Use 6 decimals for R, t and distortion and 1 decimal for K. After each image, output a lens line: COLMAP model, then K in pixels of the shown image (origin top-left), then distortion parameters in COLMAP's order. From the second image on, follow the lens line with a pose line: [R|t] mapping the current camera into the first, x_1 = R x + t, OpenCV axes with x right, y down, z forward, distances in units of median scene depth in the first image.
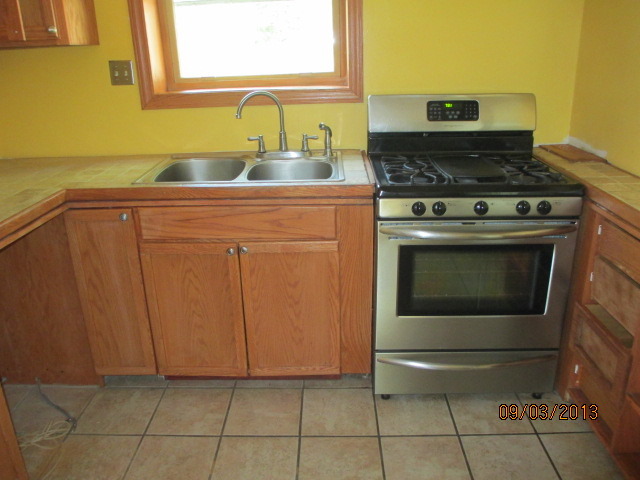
lens RADIAL K [[525.9, 0, 320.0], [0, 525.9, 240.0], [0, 0, 1]] dist [-0.056673, 0.002846]
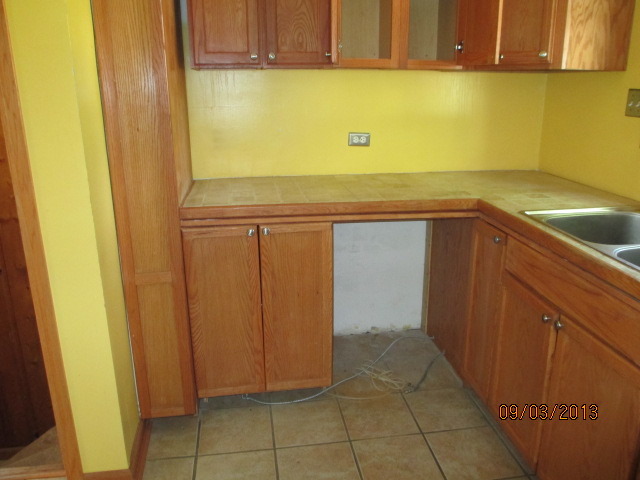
lens RADIAL K [[525.9, 0, 320.0], [0, 525.9, 240.0], [0, 0, 1]] dist [-0.056673, 0.002846]
pose [[0.164431, 0.306815, -0.937458, 0.502536], [-0.343949, 0.908578, 0.237034, -0.162599], [0.924479, 0.283462, 0.254927, 0.425436]]
